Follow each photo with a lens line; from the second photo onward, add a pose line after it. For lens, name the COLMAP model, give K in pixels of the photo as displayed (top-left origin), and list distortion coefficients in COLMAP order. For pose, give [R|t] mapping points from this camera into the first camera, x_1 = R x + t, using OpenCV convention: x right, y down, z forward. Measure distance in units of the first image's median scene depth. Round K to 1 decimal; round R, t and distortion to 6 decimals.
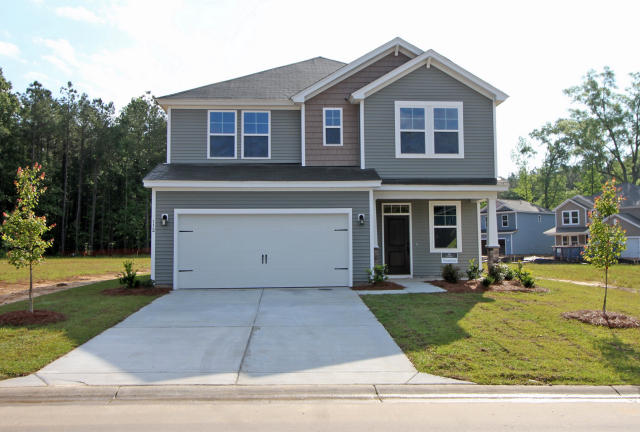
lens RADIAL K [[603.3, 0, 319.6], [0, 603.3, 219.6], [0, 0, 1]] dist [0.003614, 0.000000]
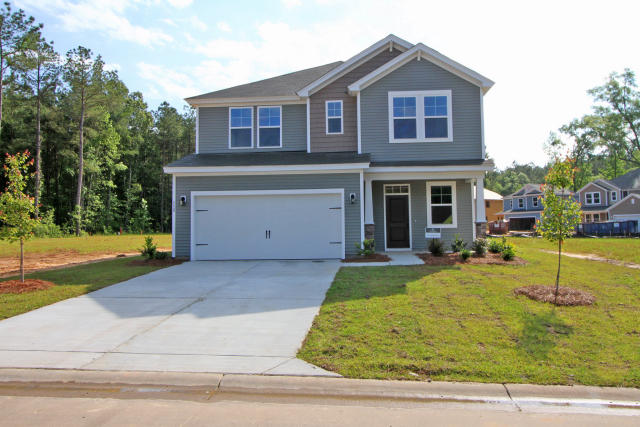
lens RADIAL K [[474.6, 0, 320.1], [0, 474.6, 208.2], [0, 0, 1]] dist [-0.004037, 0.010084]
pose [[0.990773, -0.010981, -0.135086, 0.115411], [0.012331, 0.999882, 0.009166, 0.008240], [0.134970, -0.010747, 0.990791, 0.114871]]
